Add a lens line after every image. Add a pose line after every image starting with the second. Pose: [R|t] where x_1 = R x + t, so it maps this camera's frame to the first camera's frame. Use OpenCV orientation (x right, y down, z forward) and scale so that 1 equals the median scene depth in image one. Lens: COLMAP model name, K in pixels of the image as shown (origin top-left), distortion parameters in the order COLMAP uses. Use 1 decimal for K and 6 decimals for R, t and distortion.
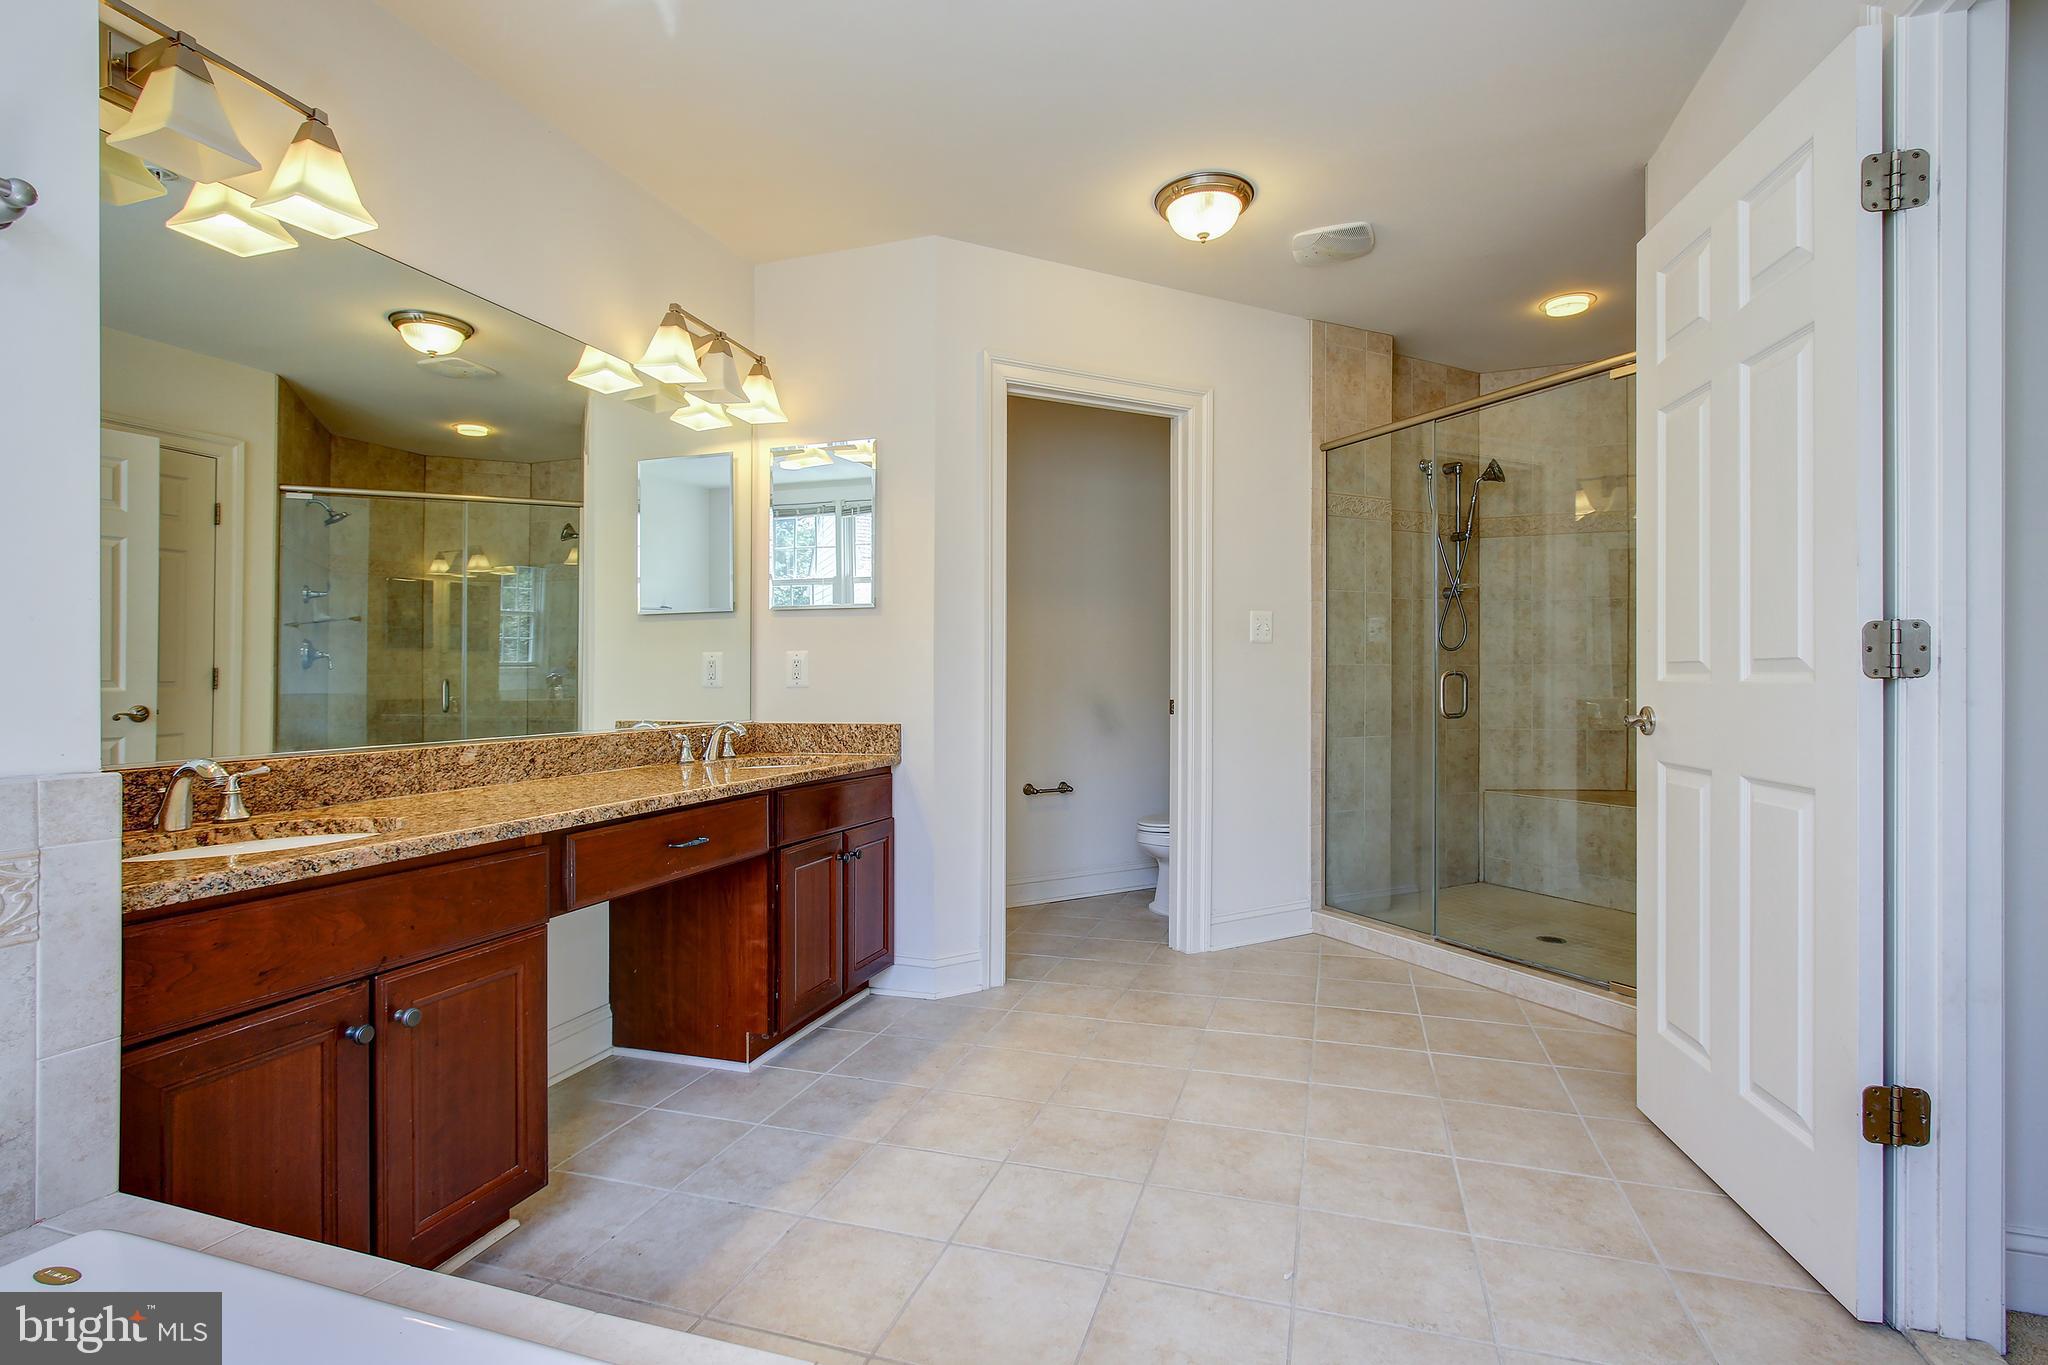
lens RADIAL K [[947.3, 0, 1029.6], [0, 947.3, 671.9], [0, 0, 1]] dist [-0.011003, 0.001241]
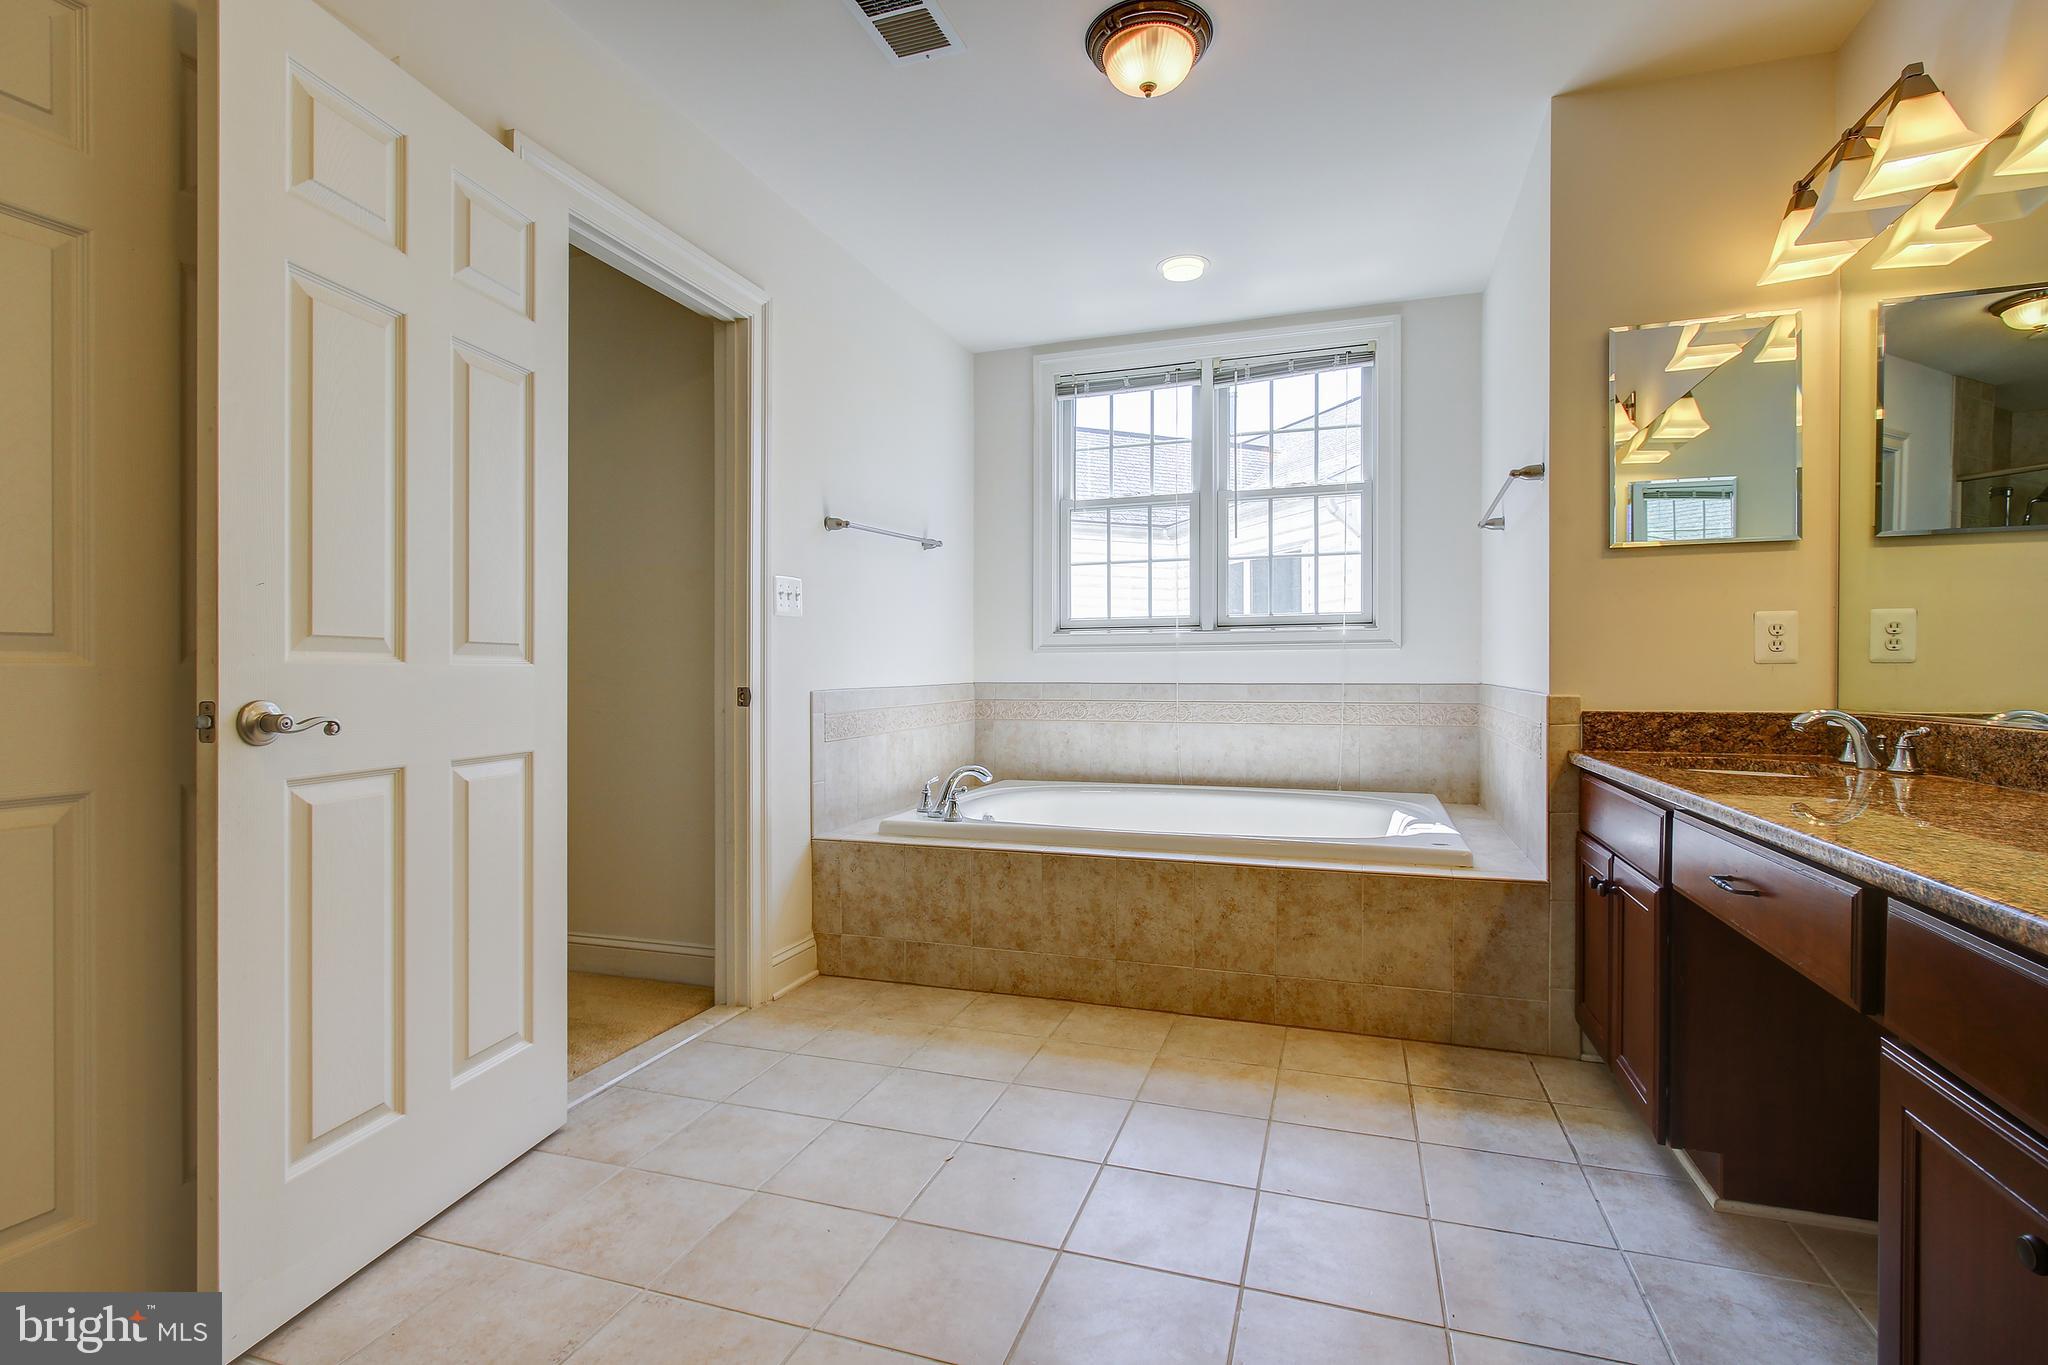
lens RADIAL K [[947.3, 0, 1022.7], [0, 947.3, 691.0], [0, 0, 1]] dist [-0.011003, 0.001241]
pose [[-0.999909, 0.012639, 0.004727, 0.116661], [0.012684, 0.999875, 0.009477, 0.027993], [-0.004607, 0.009536, -0.999944, 1.470647]]
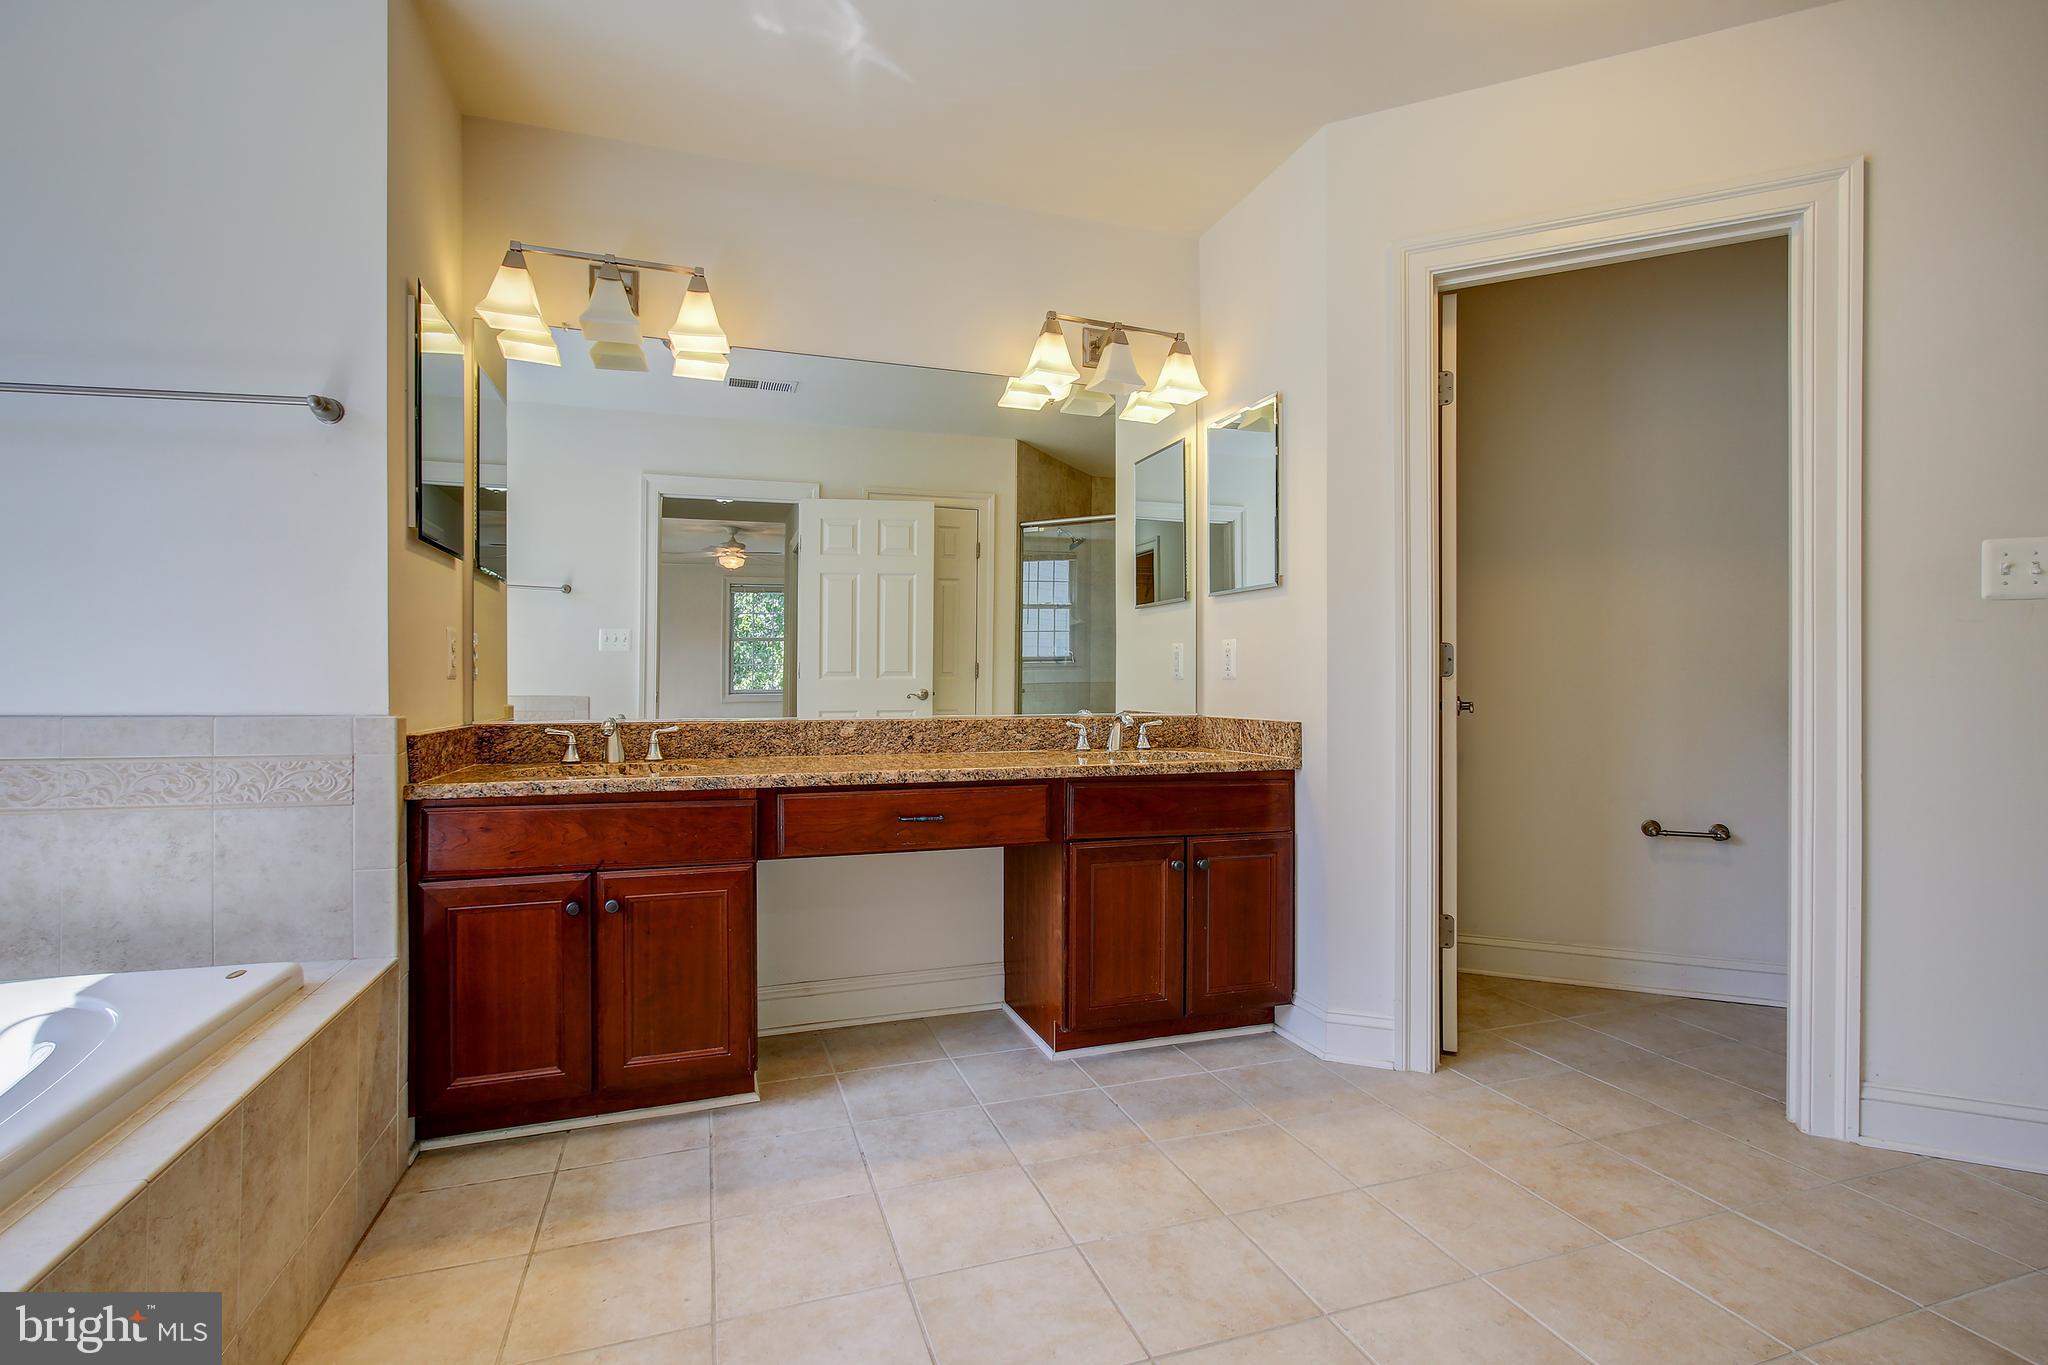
lens RADIAL K [[947.3, 0, 1031.4], [0, 947.3, 674.9], [0, 0, 1]] dist [-0.011003, 0.001241]
pose [[0.608118, -0.001185, -0.793846, 0.509755], [0.003568, 0.999993, 0.001241, 0.014364], [0.793839, -0.003587, 0.608118, 0.391758]]
